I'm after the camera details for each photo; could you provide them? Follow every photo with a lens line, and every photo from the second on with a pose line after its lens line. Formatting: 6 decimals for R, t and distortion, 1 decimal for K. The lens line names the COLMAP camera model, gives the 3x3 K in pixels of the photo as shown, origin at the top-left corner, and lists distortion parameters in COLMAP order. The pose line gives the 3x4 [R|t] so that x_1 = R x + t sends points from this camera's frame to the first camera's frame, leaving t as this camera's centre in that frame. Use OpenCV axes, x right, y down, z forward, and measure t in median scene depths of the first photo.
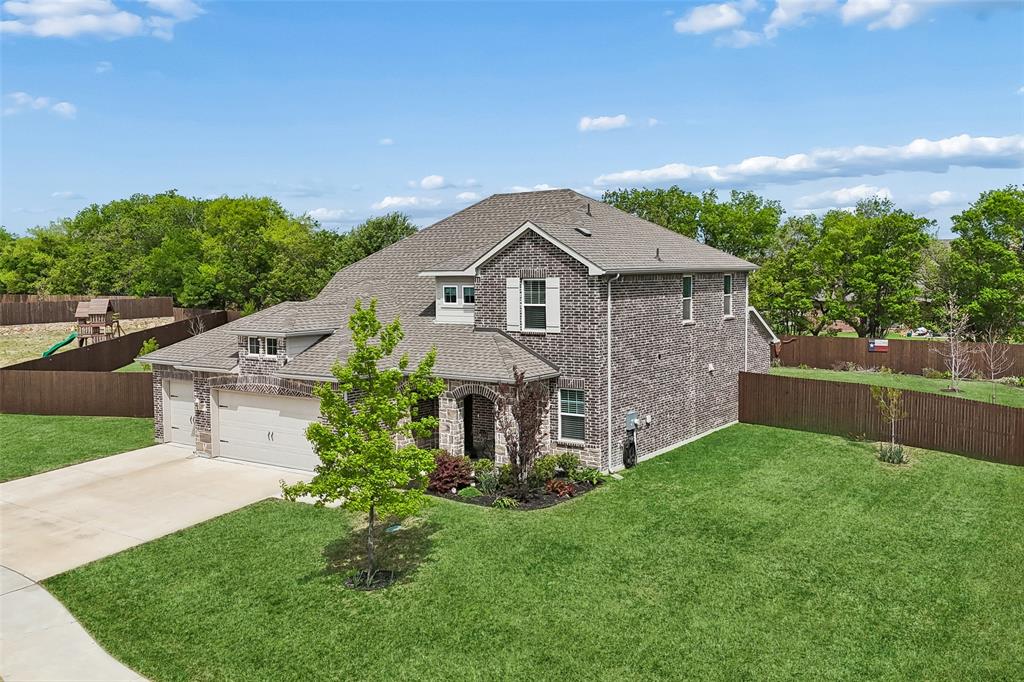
lens RADIAL K [[843.1, 0, 512.2], [0, 843.1, 396.1], [0, 0, 1]] dist [-0.002953, -0.005730]
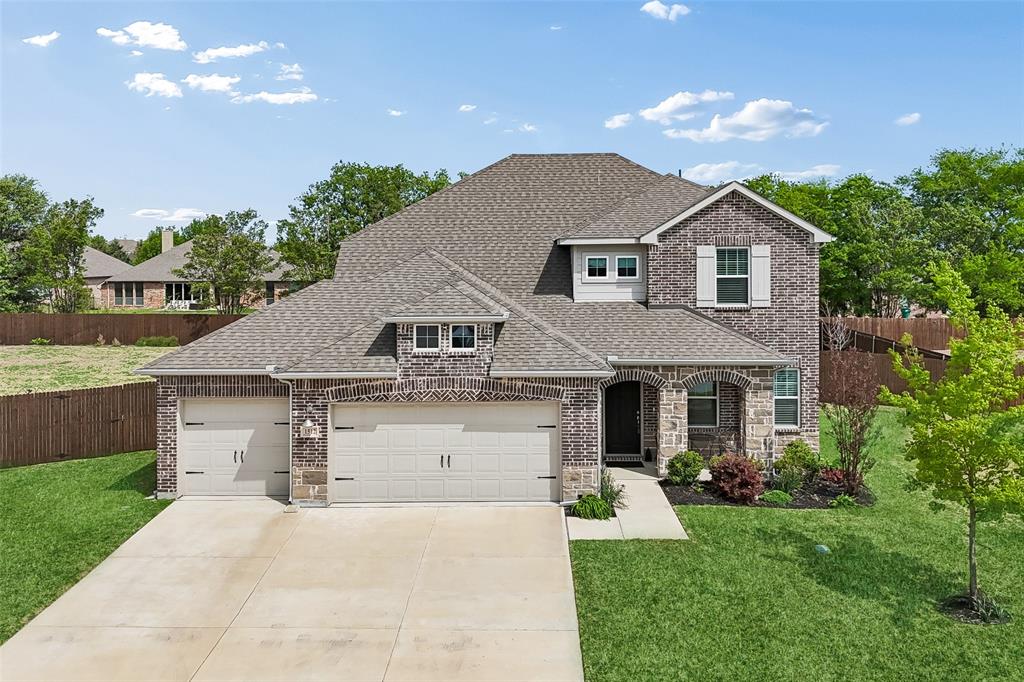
lens RADIAL K [[899.0, 0, 513.6], [0, 899.0, 320.8], [0, 0, 1]] dist [0.038128, 0.001127]
pose [[0.852390, -0.031814, 0.521938, -0.648106], [0.074730, 0.995313, -0.061377, -0.020935], [-0.517539, 0.091321, 0.850772, 0.314955]]
